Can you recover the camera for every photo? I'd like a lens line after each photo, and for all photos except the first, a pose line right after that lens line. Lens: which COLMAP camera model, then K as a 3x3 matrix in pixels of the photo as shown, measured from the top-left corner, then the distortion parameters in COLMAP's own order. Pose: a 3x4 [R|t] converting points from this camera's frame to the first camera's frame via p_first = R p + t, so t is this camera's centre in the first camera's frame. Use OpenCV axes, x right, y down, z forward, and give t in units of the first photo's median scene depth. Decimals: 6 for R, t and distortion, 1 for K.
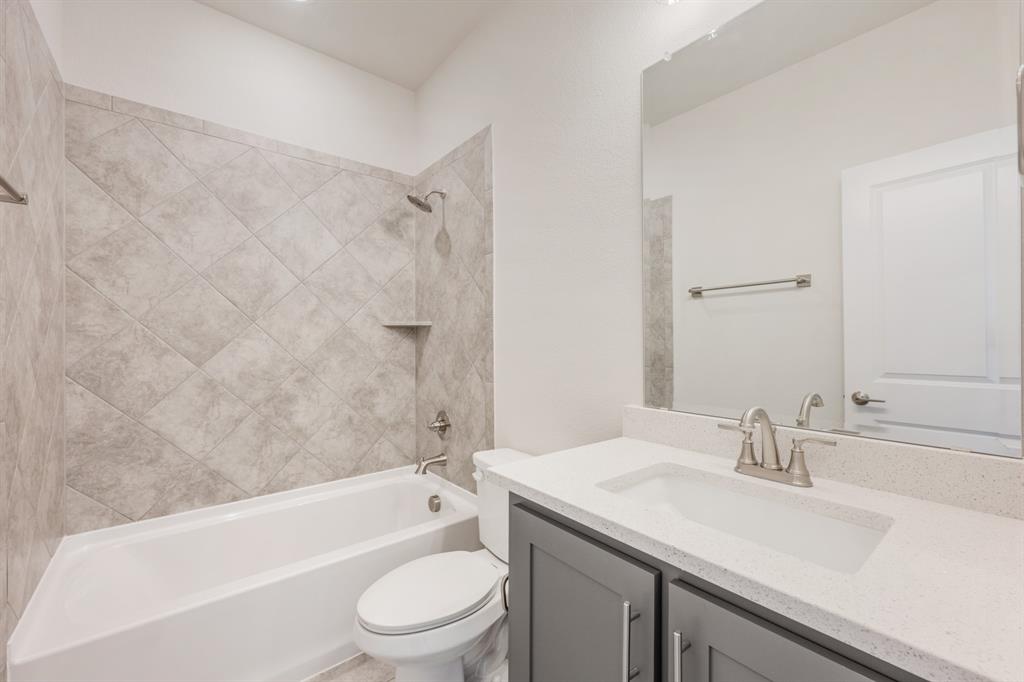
lens RADIAL K [[416.8, 0, 505.8], [0, 416.8, 338.0], [0, 0, 1]] dist [-0.004720, -0.000188]
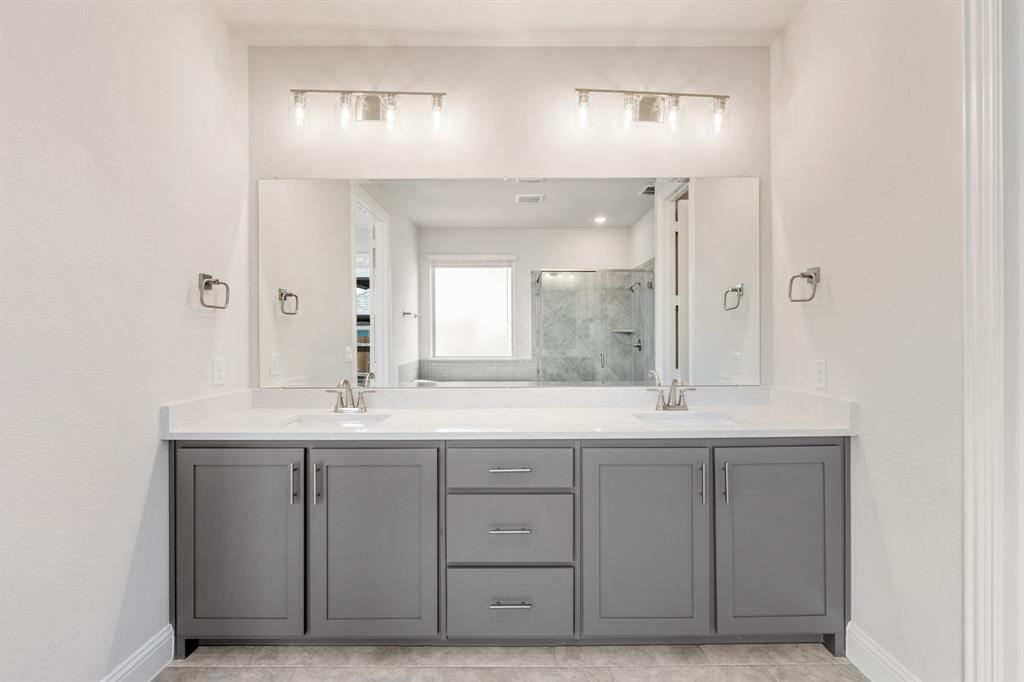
lens RADIAL K [[416.8, 0, 507.3], [0, 416.8, 342.8], [0, 0, 1]] dist [-0.004720, -0.000188]
pose [[0.615686, -0.004184, 0.787981, -0.707762], [-0.003029, 0.999966, 0.007676, -0.050459], [-0.787986, -0.007113, 0.615652, -1.223206]]
